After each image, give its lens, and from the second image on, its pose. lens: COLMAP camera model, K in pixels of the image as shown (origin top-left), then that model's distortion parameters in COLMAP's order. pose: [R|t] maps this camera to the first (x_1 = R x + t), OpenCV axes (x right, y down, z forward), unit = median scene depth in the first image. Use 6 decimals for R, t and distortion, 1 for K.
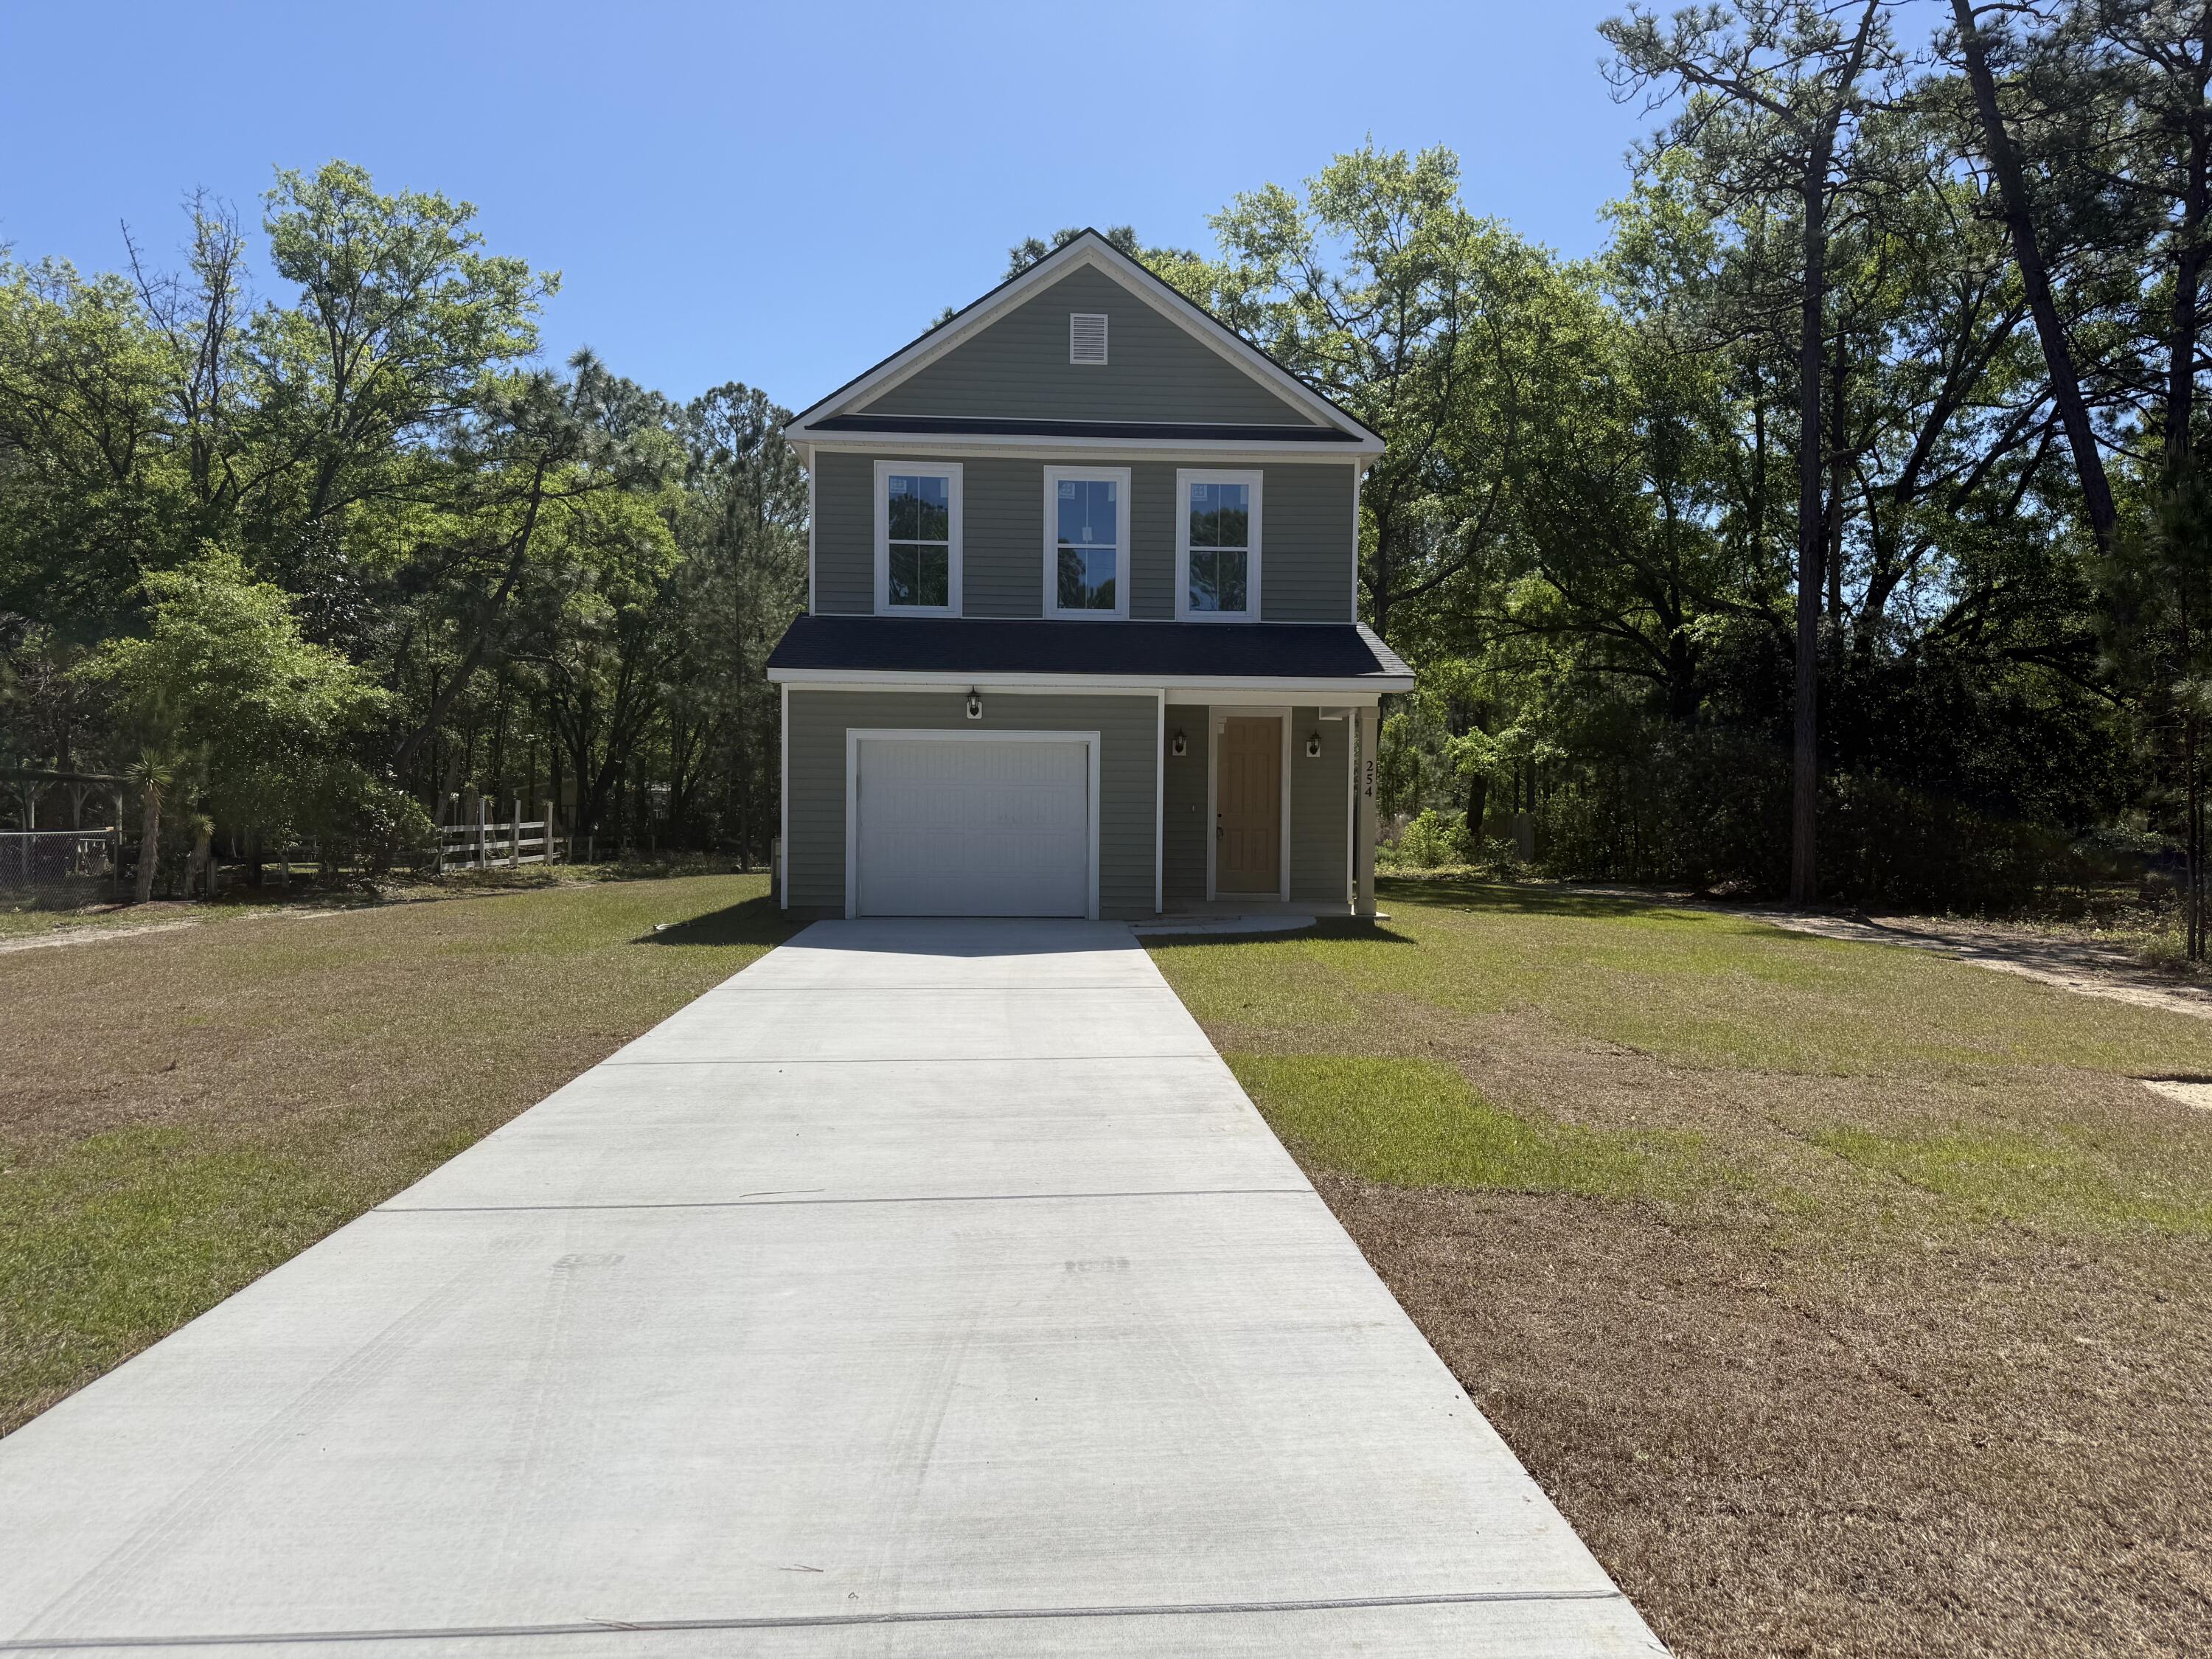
lens RADIAL K [[1588.5, 0, 1106.0], [0, 1588.5, 829.5], [0, 0, 1]] dist [0.066789, -0.092408]
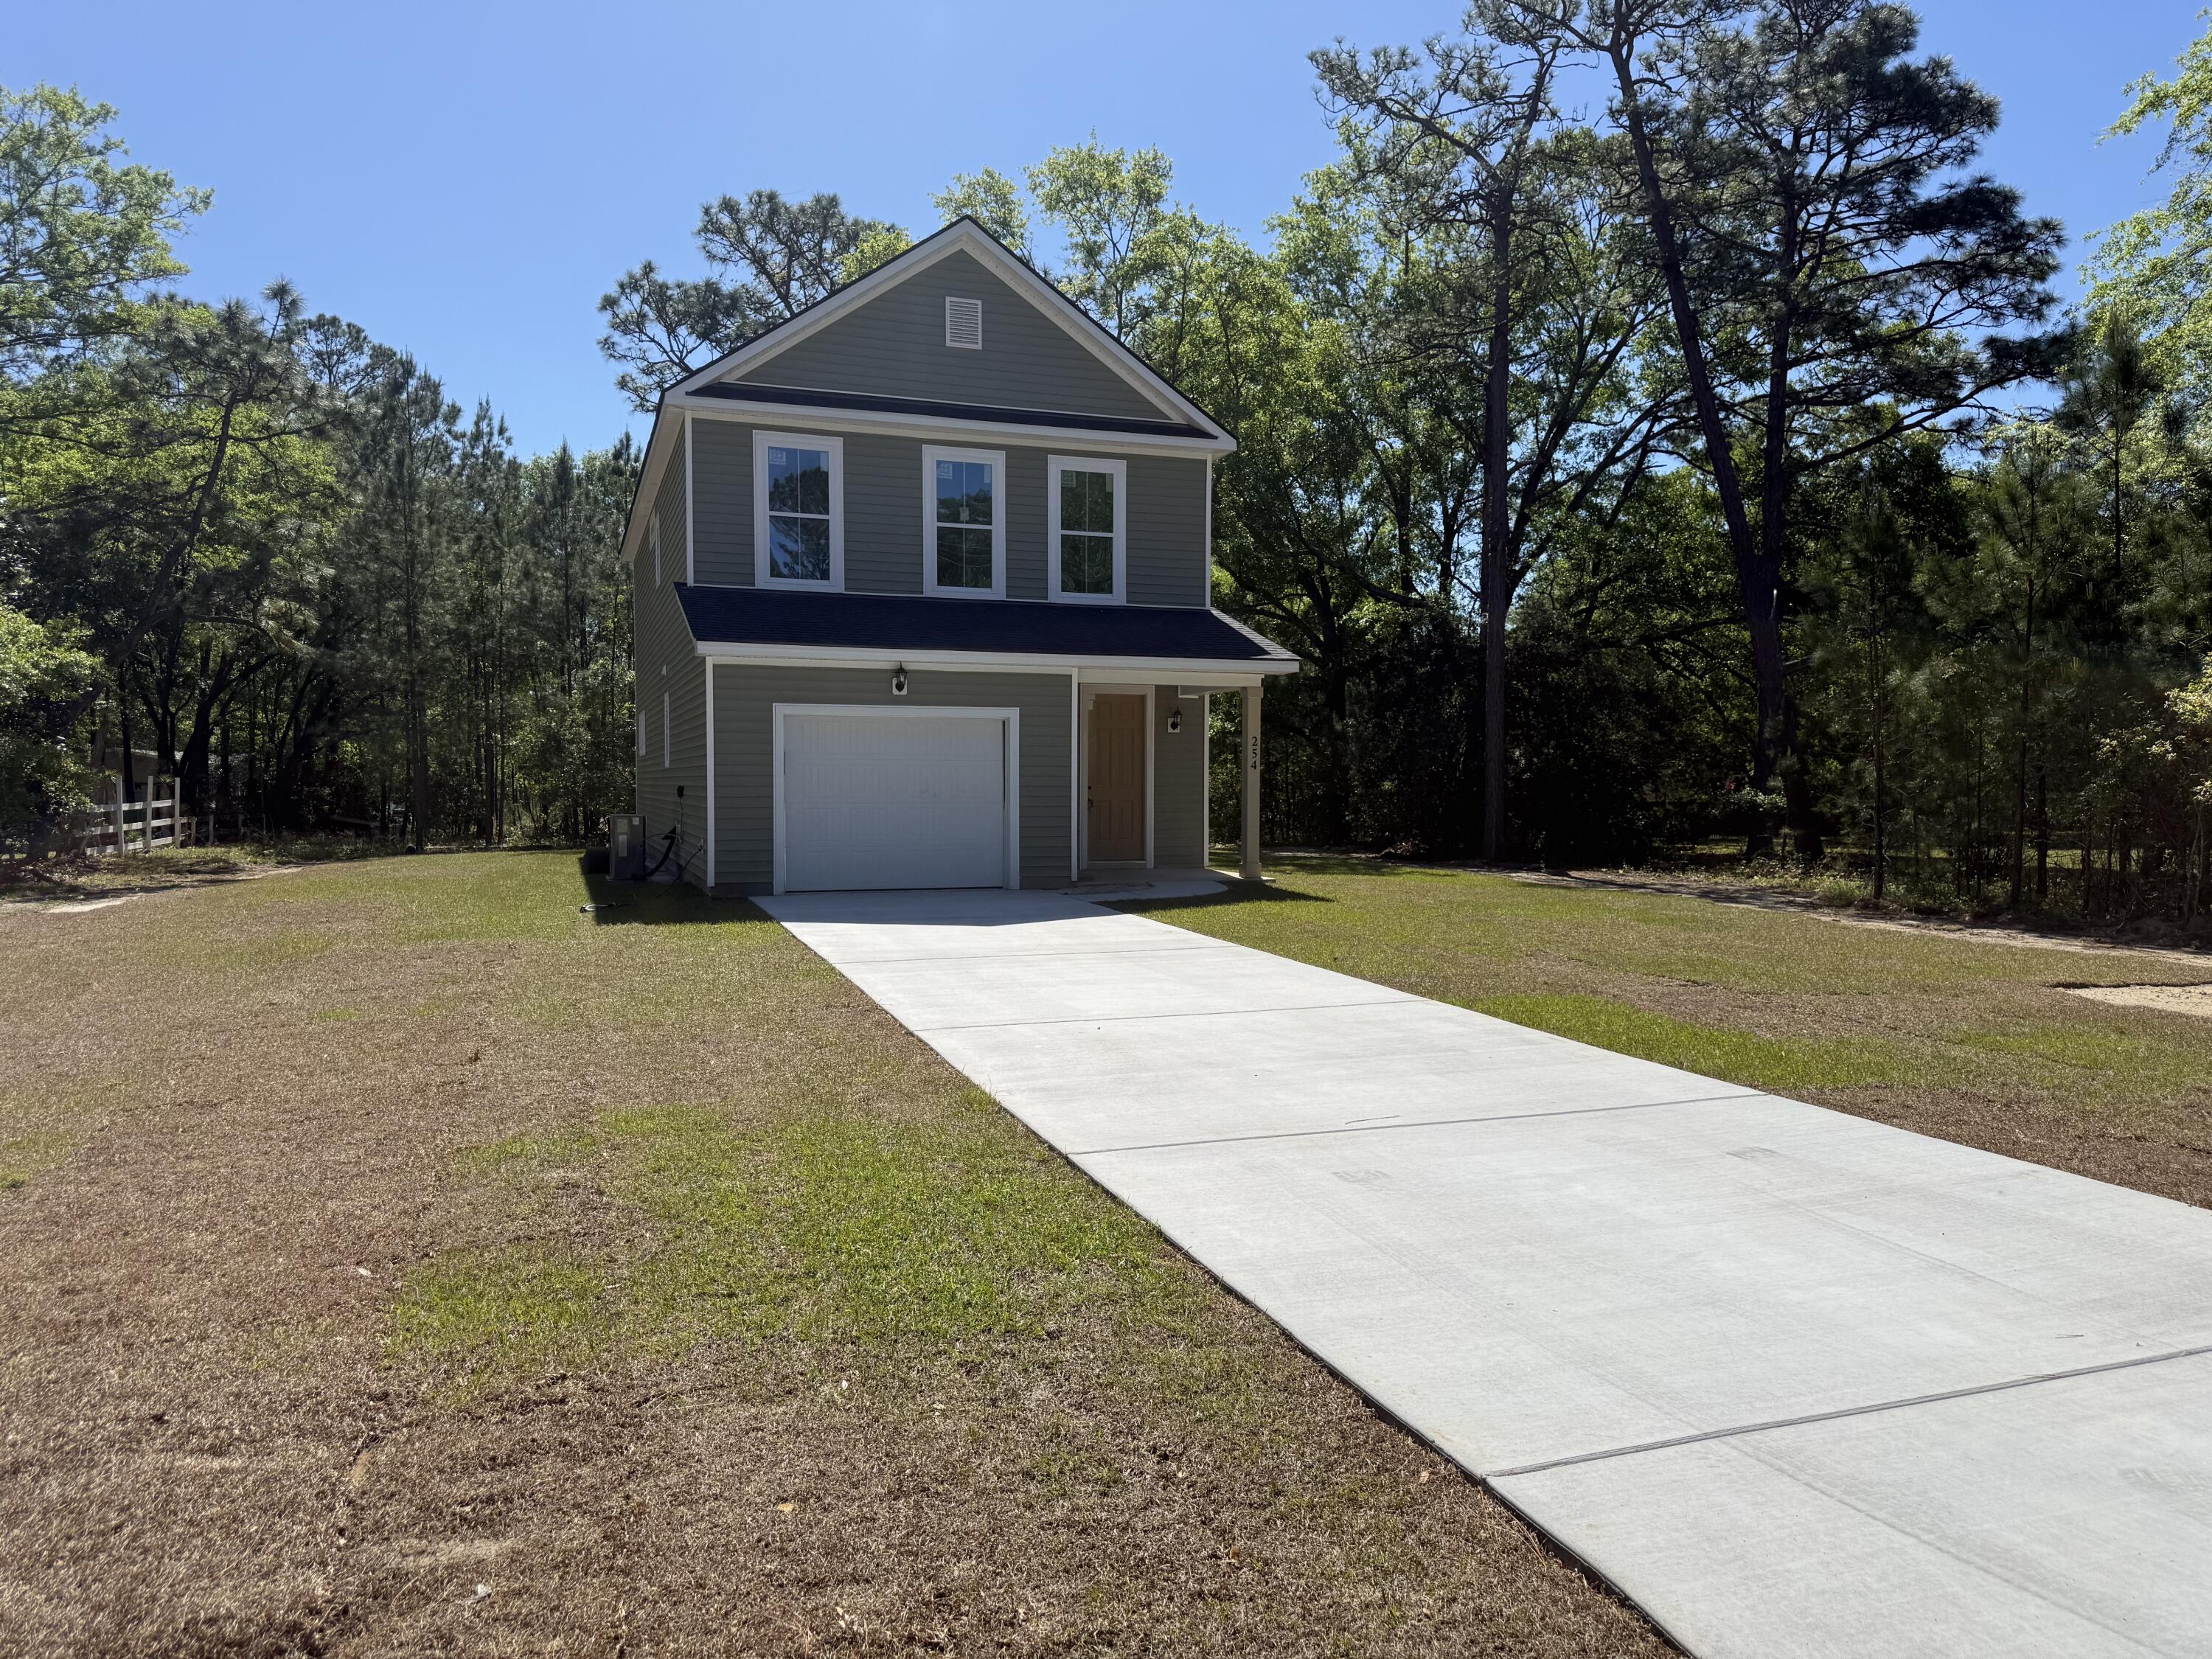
lens RADIAL K [[1588.5, 0, 1106.0], [0, 1588.5, 829.5], [0, 0, 1]] dist [0.066789, -0.092408]
pose [[0.961366, -0.014809, 0.274874, -0.208194], [0.009769, 0.999758, 0.019697, -0.001856], [-0.275100, -0.016251, 0.961278, -0.014730]]
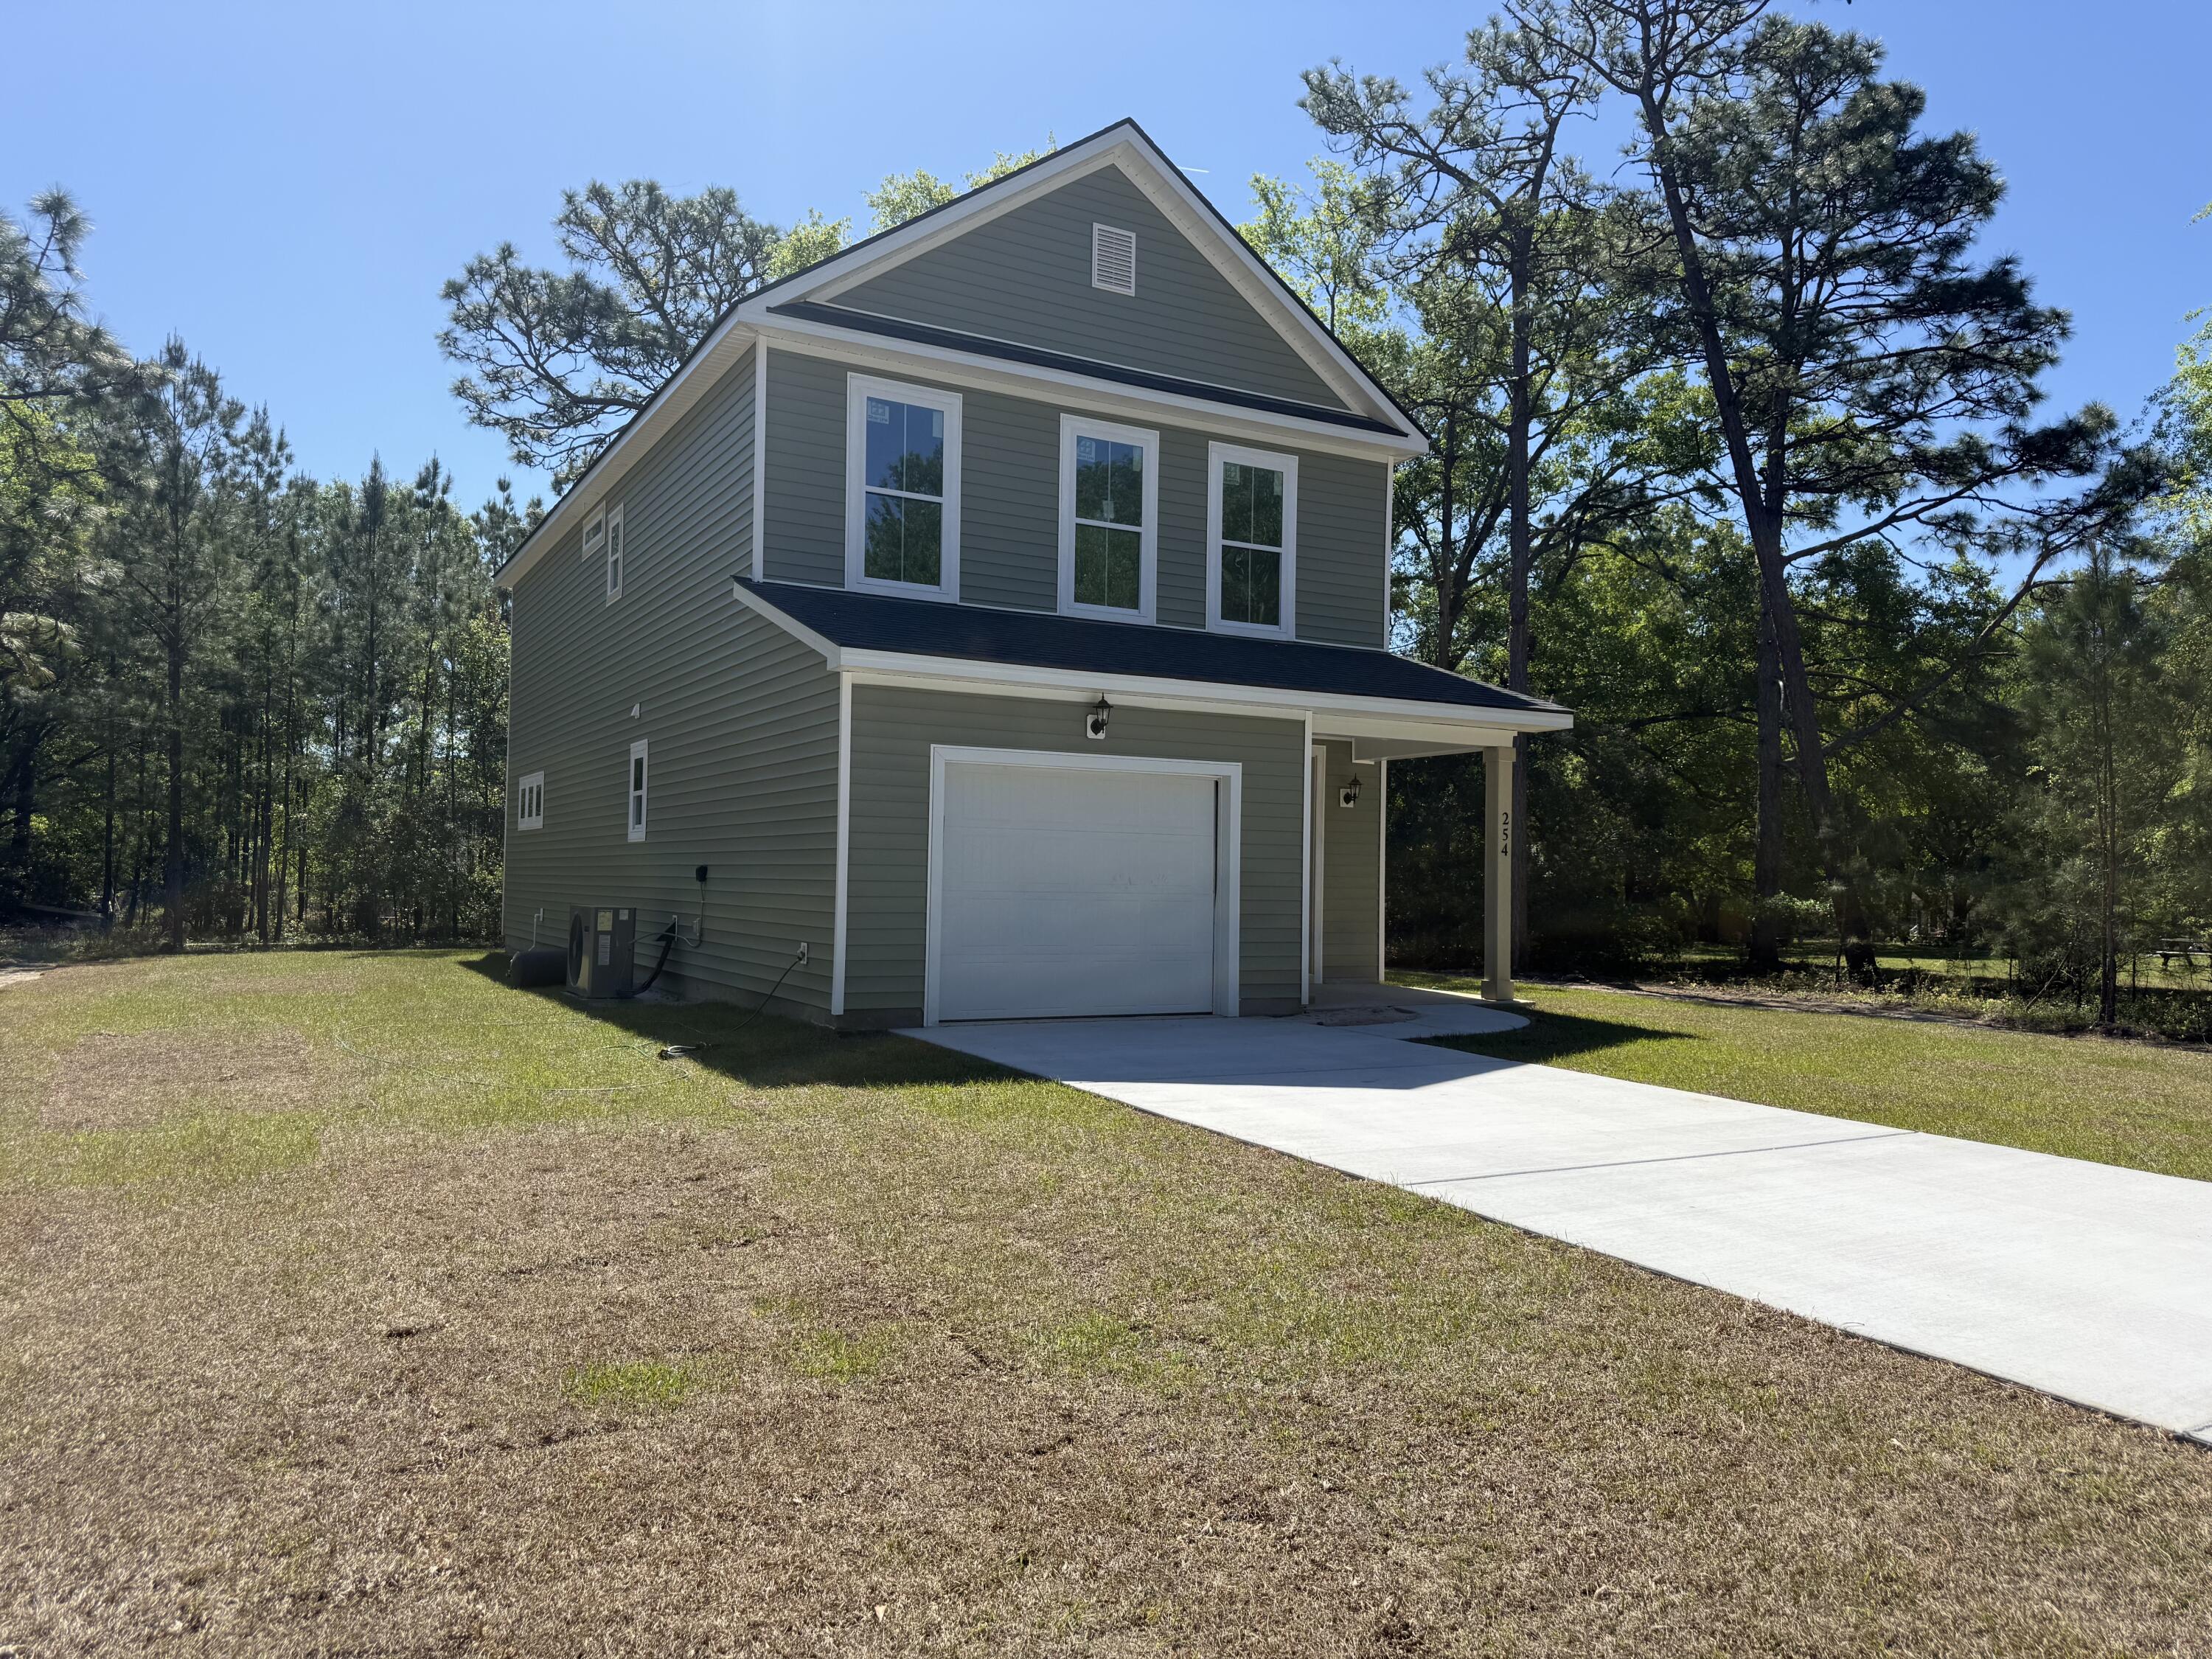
lens RADIAL K [[1588.5, 0, 1106.0], [0, 1588.5, 829.5], [0, 0, 1]] dist [0.066789, -0.092408]
pose [[0.901354, 0.023876, 0.432424, -0.339787], [-0.005550, 0.999034, -0.043592, 0.002157], [-0.433047, 0.036892, 0.900616, 0.312709]]
